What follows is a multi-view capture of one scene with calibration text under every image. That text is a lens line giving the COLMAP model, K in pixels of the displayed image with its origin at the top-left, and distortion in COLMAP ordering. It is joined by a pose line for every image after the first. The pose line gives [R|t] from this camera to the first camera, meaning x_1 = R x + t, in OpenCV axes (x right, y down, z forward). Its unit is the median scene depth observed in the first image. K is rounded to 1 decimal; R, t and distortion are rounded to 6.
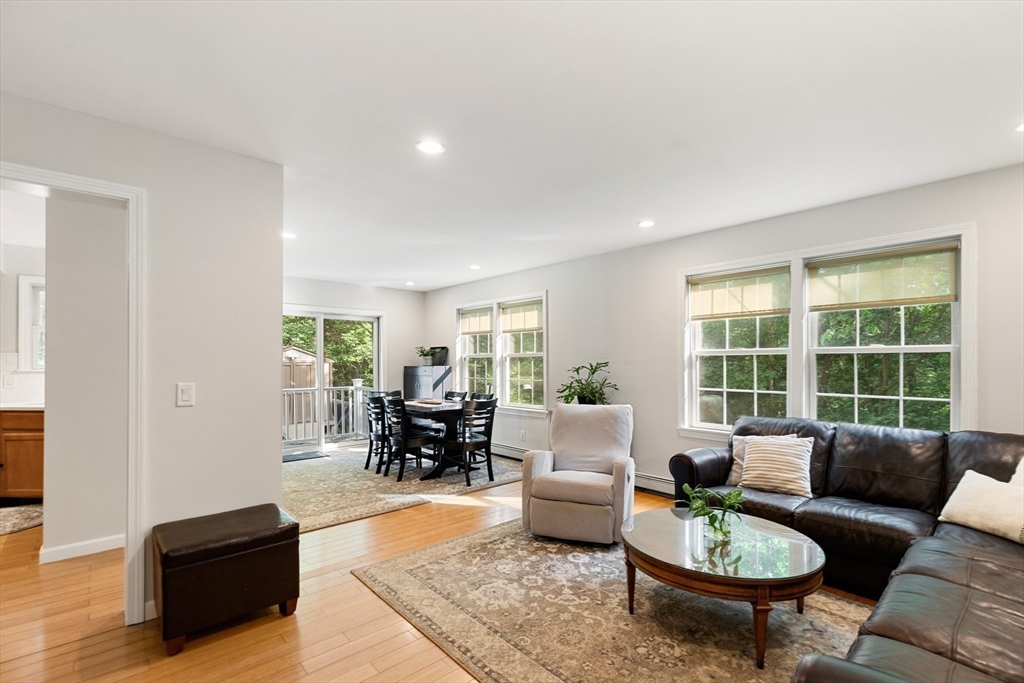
lens RADIAL K [[470.0, 0, 519.9], [0, 470.0, 358.6], [0, 0, 1]] dist [0.009244, -0.001705]
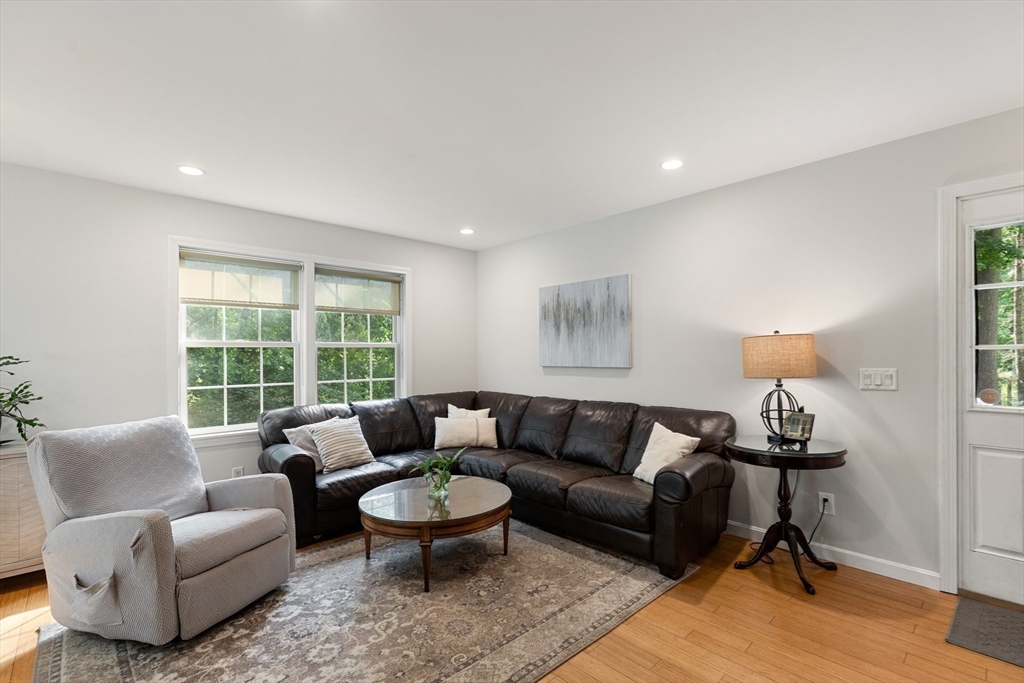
lens RADIAL K [[470.0, 0, 515.7], [0, 470.0, 352.4], [0, 0, 1]] dist [0.009244, -0.001705]
pose [[-0.029104, 0.003996, 0.999568, -0.505451], [-0.001273, 0.999991, -0.004035, 0.005685], [-0.999576, -0.001389, -0.029099, 0.510620]]
